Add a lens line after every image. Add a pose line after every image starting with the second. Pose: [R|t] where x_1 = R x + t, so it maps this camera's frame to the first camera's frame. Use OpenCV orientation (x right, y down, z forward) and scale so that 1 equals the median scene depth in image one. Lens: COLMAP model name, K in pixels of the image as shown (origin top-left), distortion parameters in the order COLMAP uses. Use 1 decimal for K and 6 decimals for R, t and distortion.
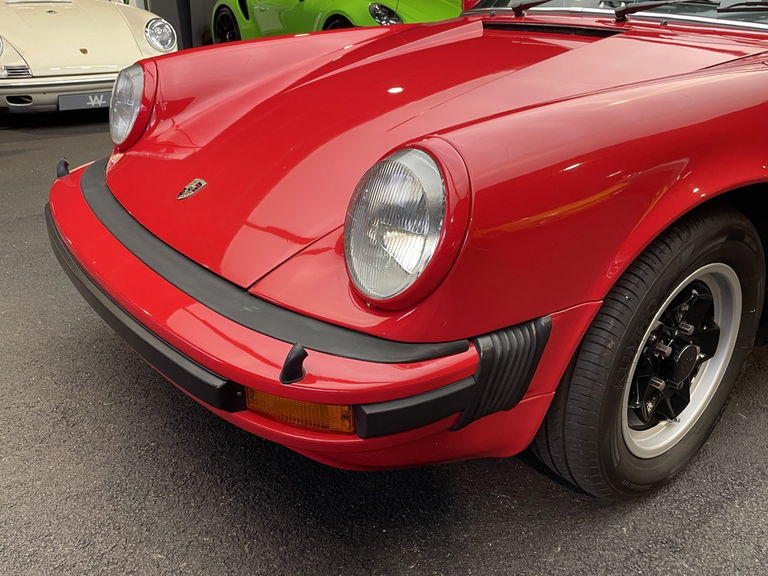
lens RADIAL K [[678.6, 0, 380.7], [0, 678.6, 289.2], [0, 0, 1]] dist [0.096654, -0.137521]
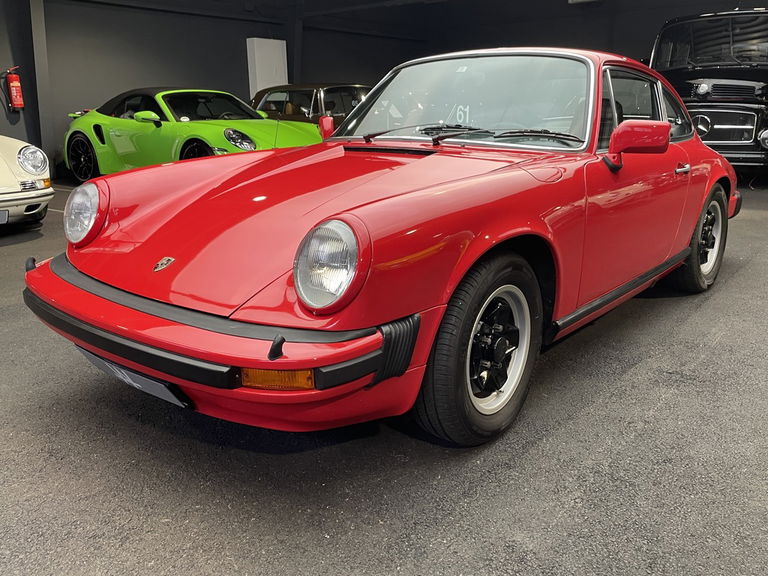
lens RADIAL K [[678.6, 0, 383.2], [0, 678.6, 289.7], [0, 0, 1]] dist [0.096654, -0.137521]
pose [[0.970395, -0.072194, 0.230480, -0.172318], [0.107055, 0.983986, -0.142519, 0.163446], [-0.216500, 0.162974, 0.962584, -0.474790]]
